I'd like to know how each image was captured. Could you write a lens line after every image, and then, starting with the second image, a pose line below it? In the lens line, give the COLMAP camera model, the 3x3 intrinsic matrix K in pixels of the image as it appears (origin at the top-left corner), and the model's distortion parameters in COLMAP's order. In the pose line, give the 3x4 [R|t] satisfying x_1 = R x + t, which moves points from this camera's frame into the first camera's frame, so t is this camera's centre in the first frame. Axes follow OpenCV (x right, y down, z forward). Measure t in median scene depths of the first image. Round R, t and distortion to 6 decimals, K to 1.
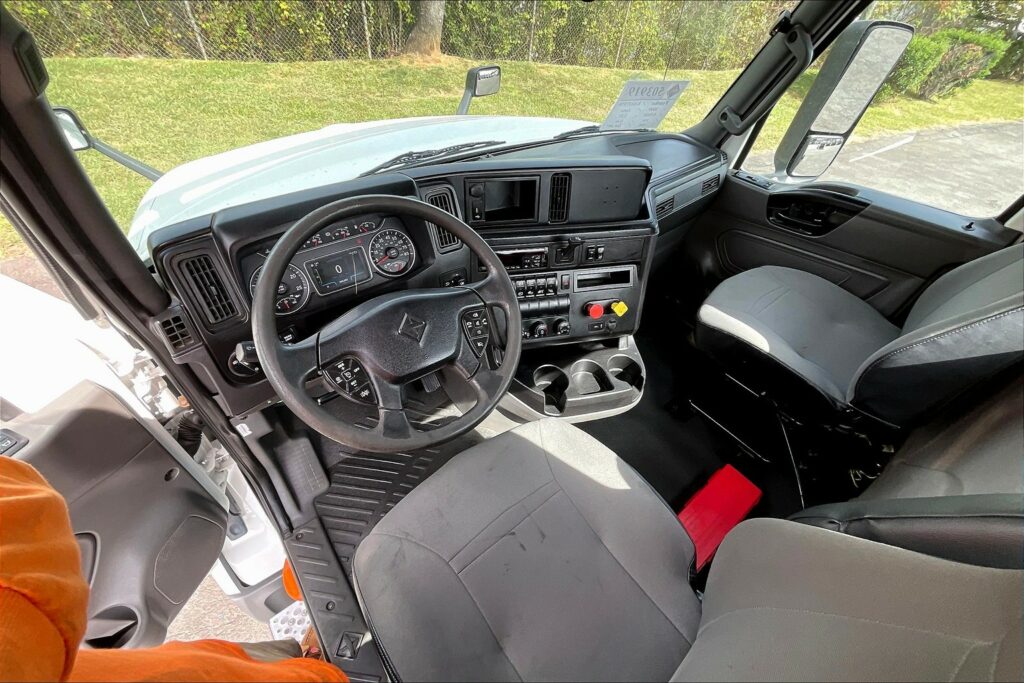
lens RADIAL K [[420.0, 0, 515.8], [0, 420.0, 344.0], [0, 0, 1]] dist [-0.003566, 0.000958]
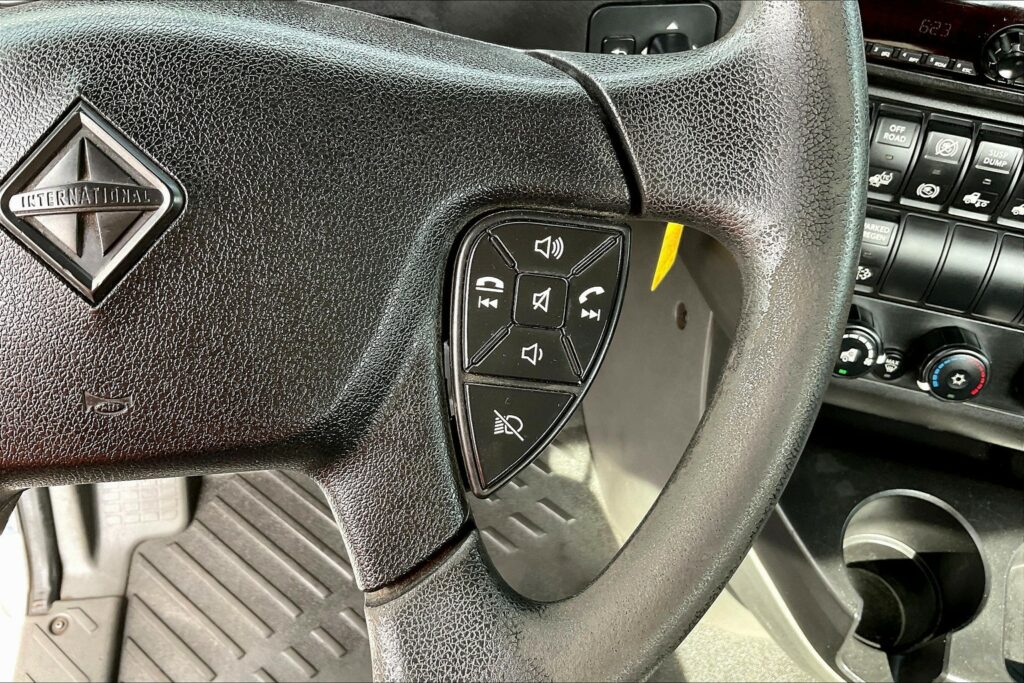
lens RADIAL K [[856.6, 0, 511.1], [0, 856.6, 330.9], [0, 0, 1]] dist [0.098930, -0.192622]
pose [[0.854966, 0.370655, -0.362833, 0.017844], [-0.320391, 0.927510, 0.192549, -0.073544], [0.407900, -0.048374, 0.911744, 0.517684]]
